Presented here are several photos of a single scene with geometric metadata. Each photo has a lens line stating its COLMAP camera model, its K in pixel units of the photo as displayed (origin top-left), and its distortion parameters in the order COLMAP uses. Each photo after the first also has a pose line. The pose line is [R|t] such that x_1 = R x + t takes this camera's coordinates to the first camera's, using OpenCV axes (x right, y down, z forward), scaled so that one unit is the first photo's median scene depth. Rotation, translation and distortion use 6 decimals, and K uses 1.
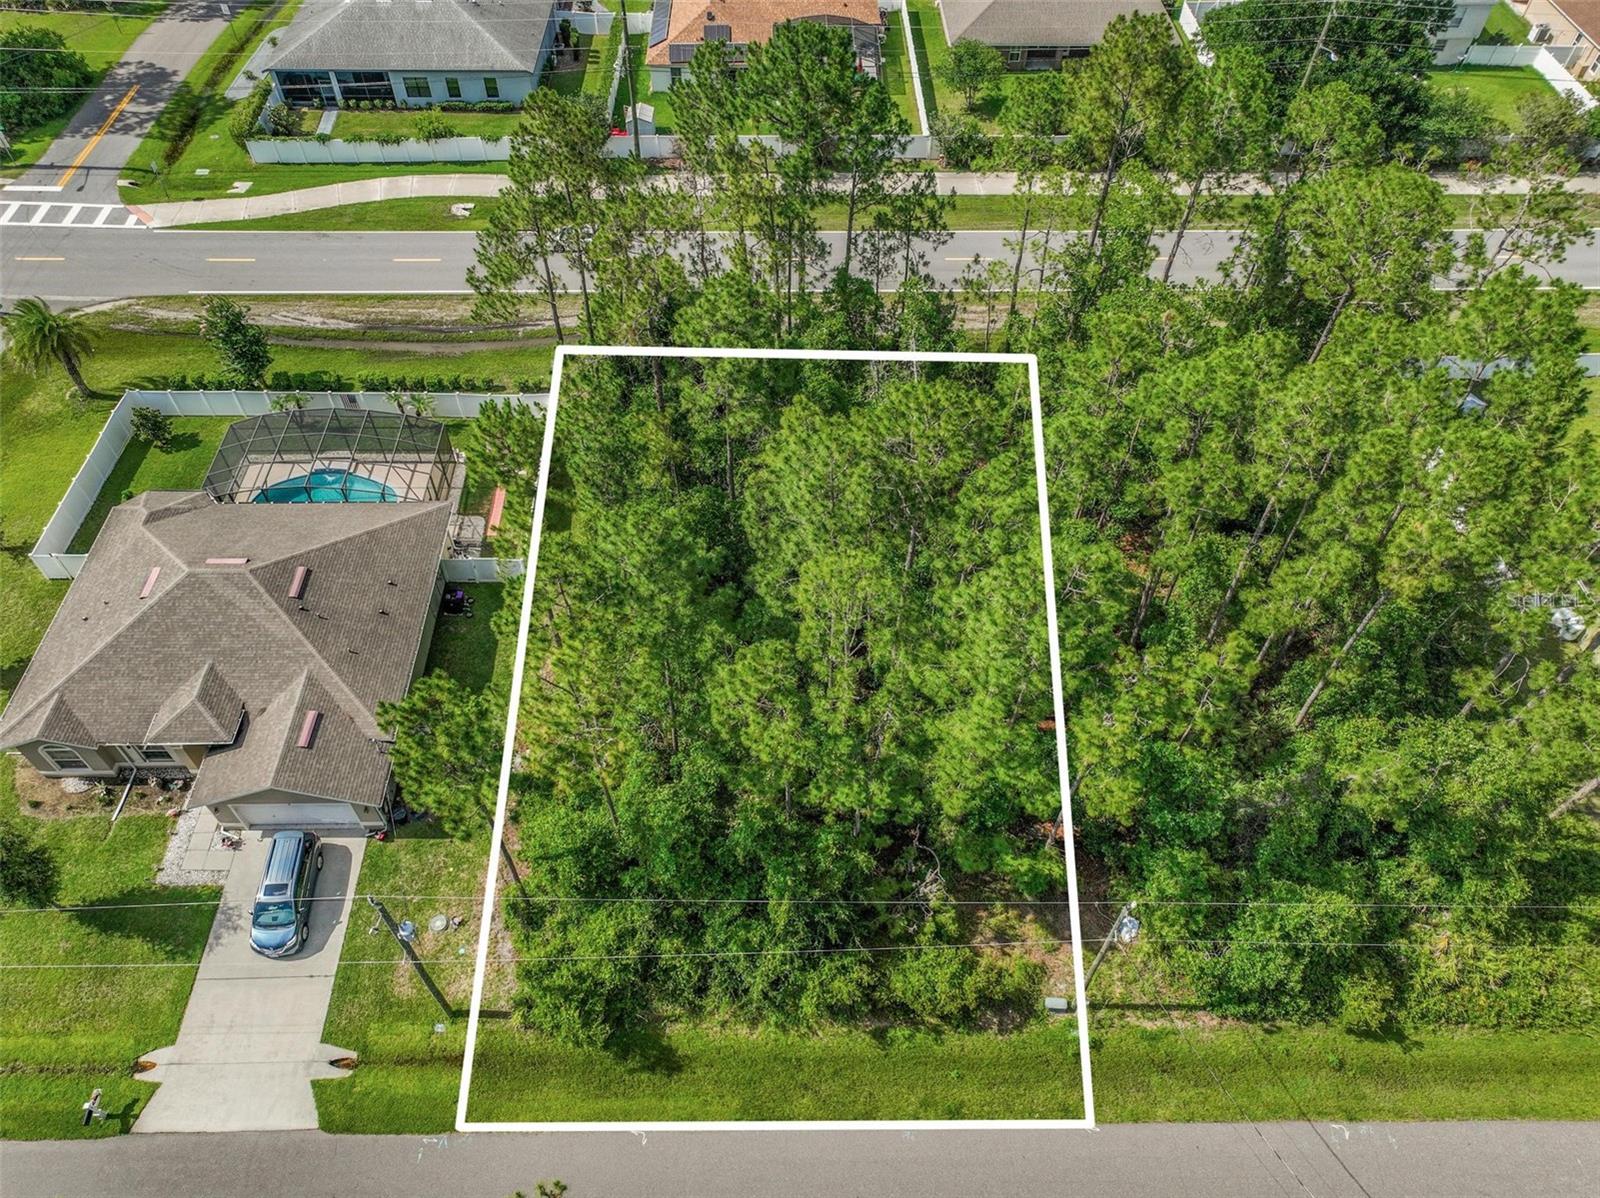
lens RADIAL K [[1125.8, 0, 800.0], [0, 1125.8, 599.0], [0, 0, 1]] dist [0.001289, 0.014641]
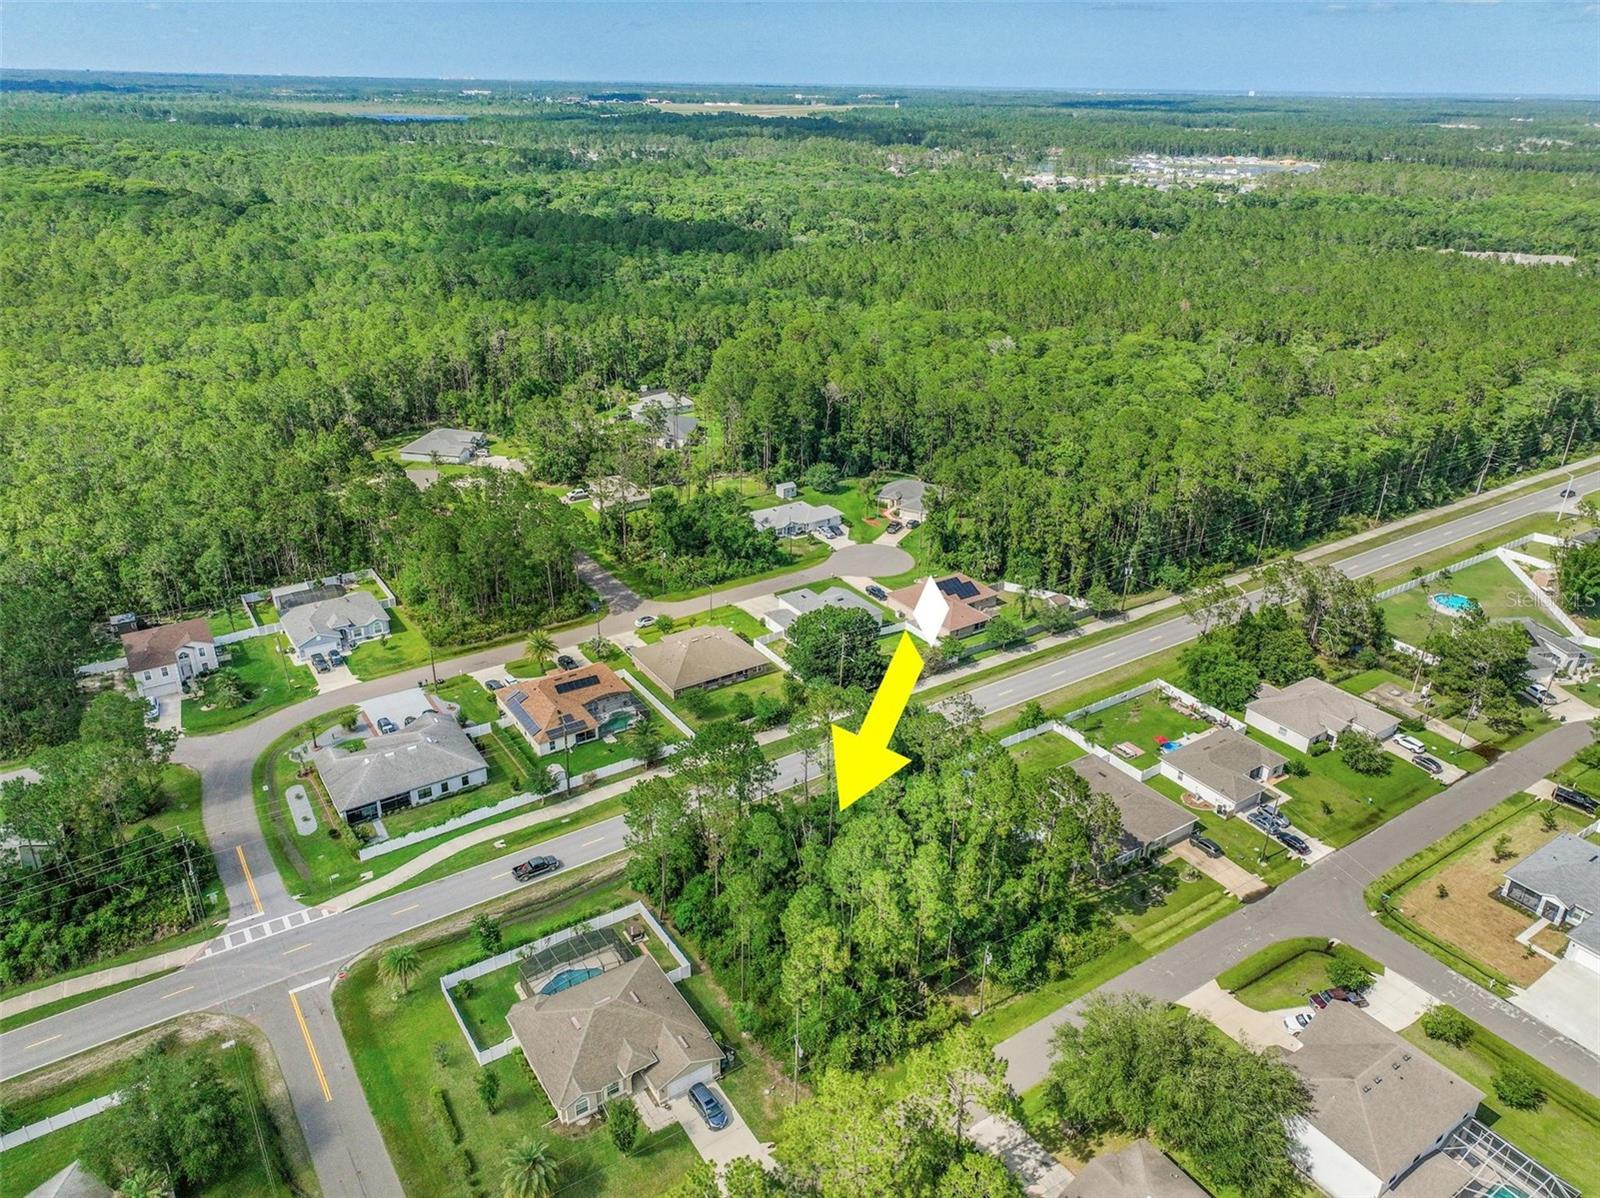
lens RADIAL K [[1125.8, 0, 800.0], [0, 1125.8, 599.0], [0, 0, 1]] dist [0.001289, 0.014641]
pose [[0.840121, -0.226856, 0.492679, -0.899894], [0.412997, 0.856376, -0.309926, 0.115994], [-0.351610, 0.463850, 0.813150, -1.123127]]
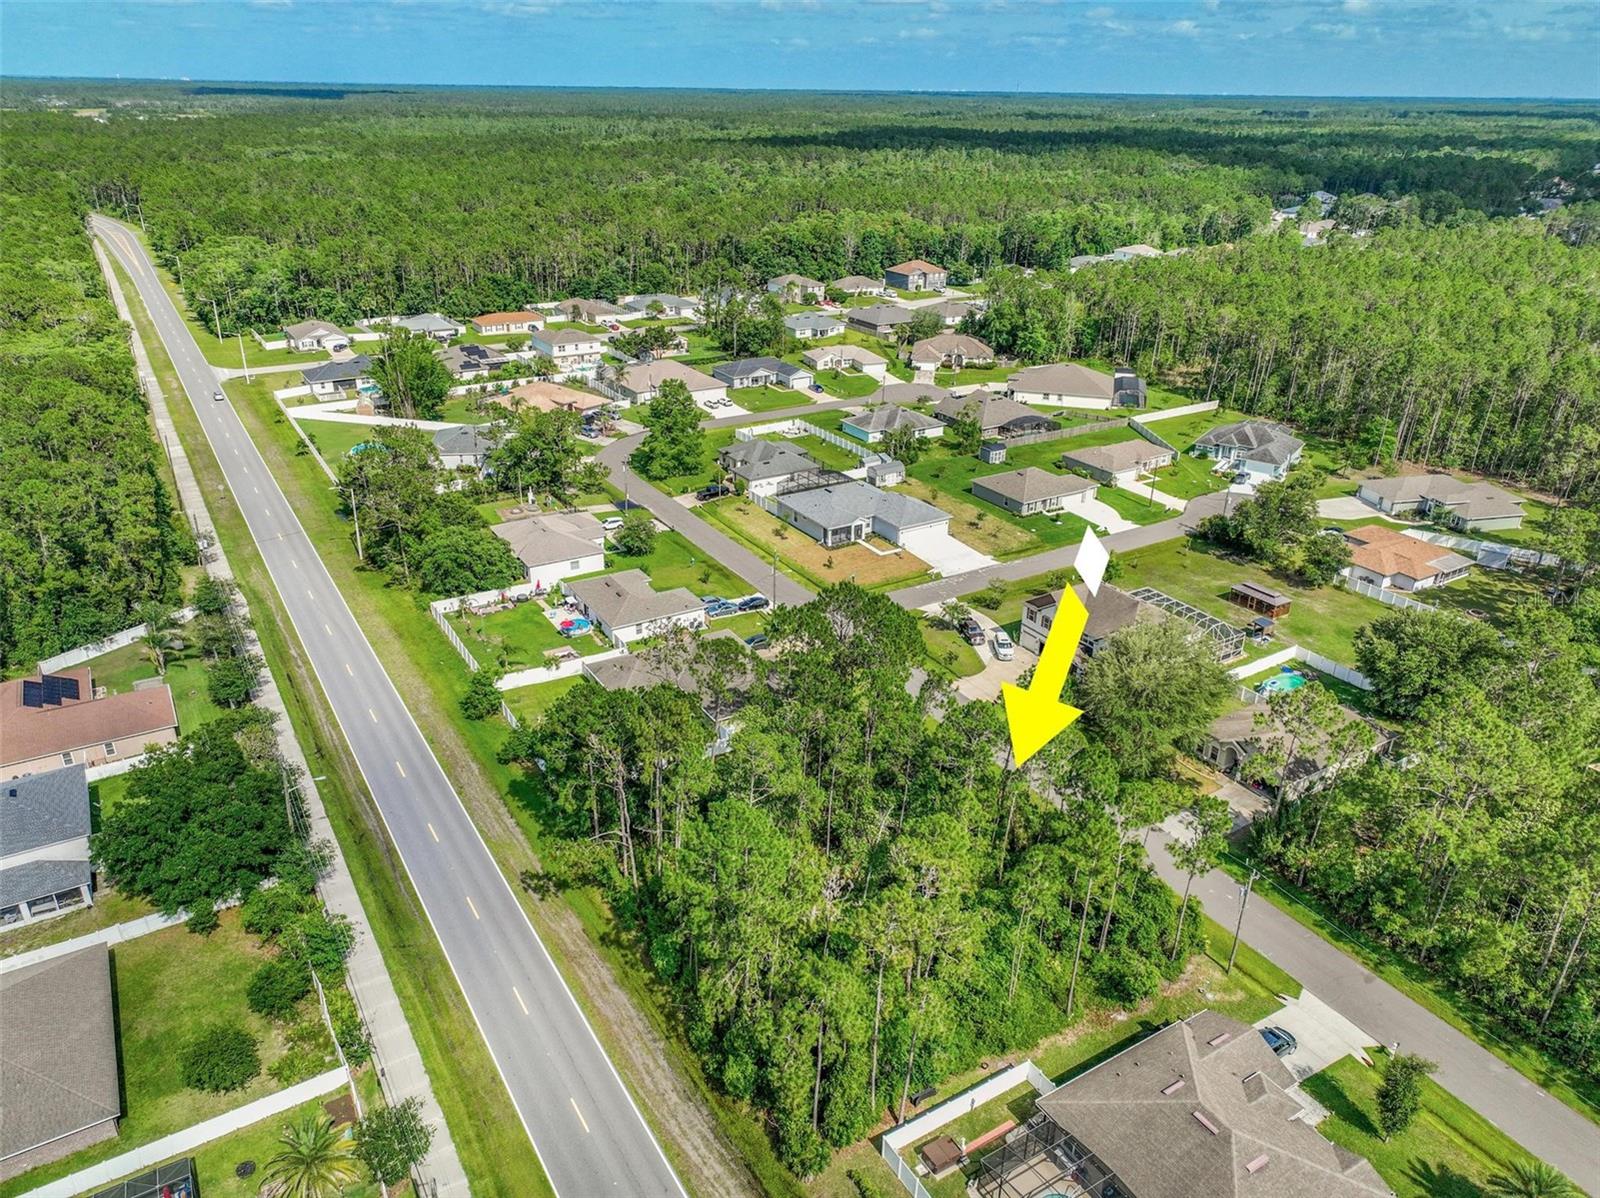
lens RADIAL K [[1125.8, 0, 800.0], [0, 1125.8, 599.0], [0, 0, 1]] dist [0.001289, 0.014641]
pose [[-0.509185, -0.374635, 0.774842, -0.880907], [0.648571, 0.424791, 0.631592, -1.224259], [-0.565762, 0.824137, 0.026680, 0.570742]]
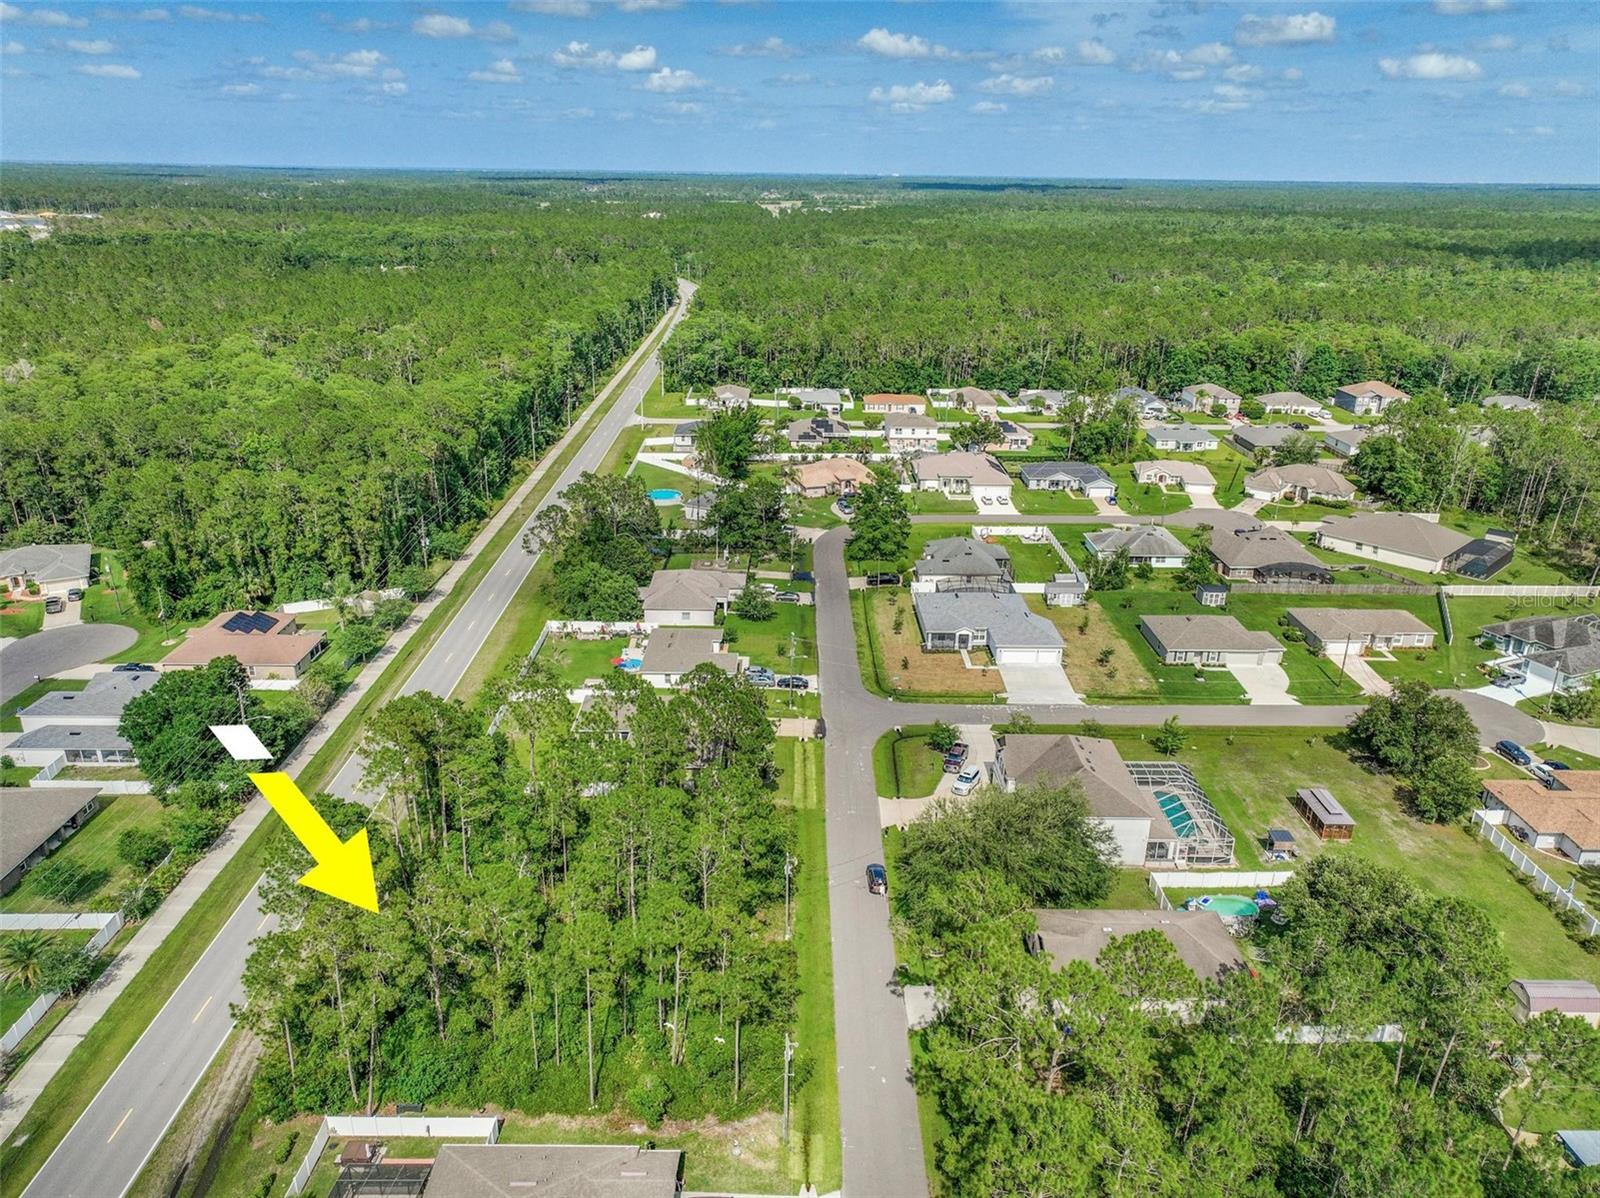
lens RADIAL K [[1125.8, 0, 800.0], [0, 1125.8, 599.0], [0, 0, 1]] dist [0.001289, 0.014641]
pose [[0.009812, -0.368021, 0.929766, -1.238626], [0.759555, 0.607492, 0.232442, -0.443029], [-0.650369, 0.703928, 0.285493, -0.165726]]
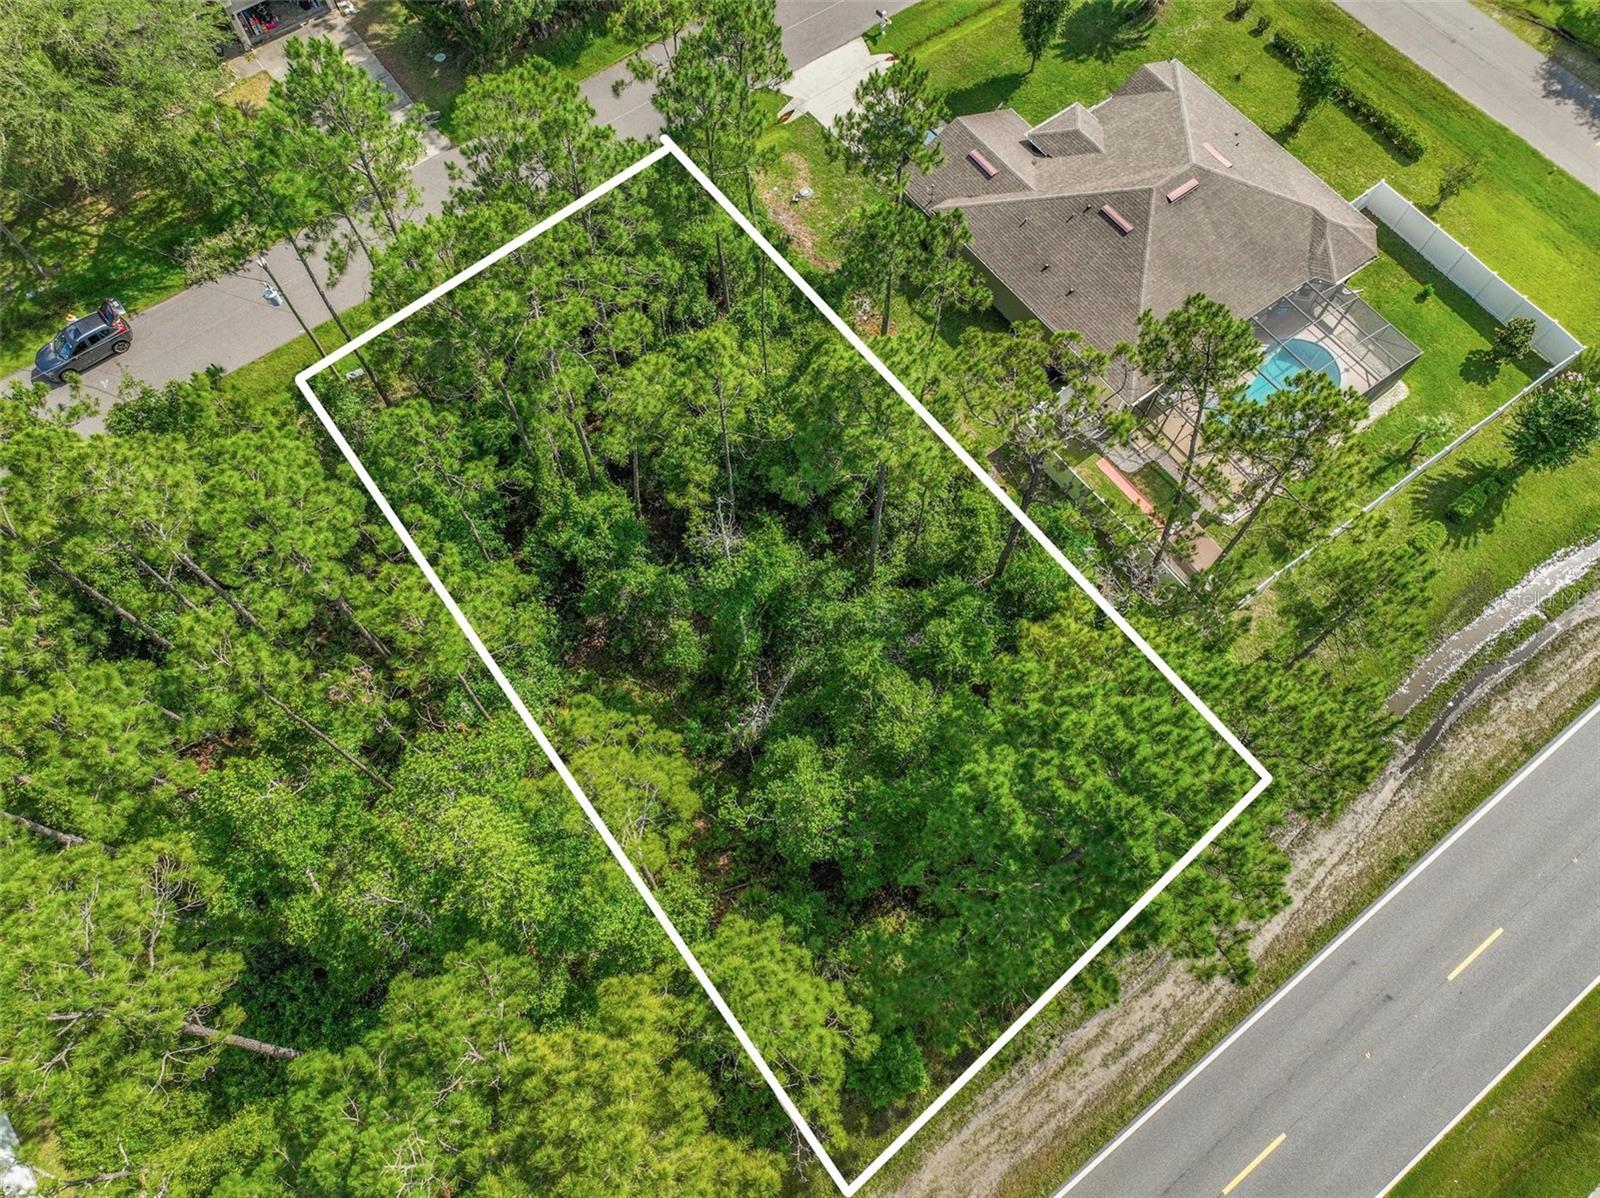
lens RADIAL K [[1080.3, 0, 800.0], [0, 1080.3, 599.0], [0, 0, 1]] dist [0.000523, 0.005072]
pose [[-0.811000, 0.534124, -0.238727, 0.172143], [-0.457980, -0.325688, 0.827153, -0.655604], [0.364052, 0.780153, 0.508751, 0.531307]]
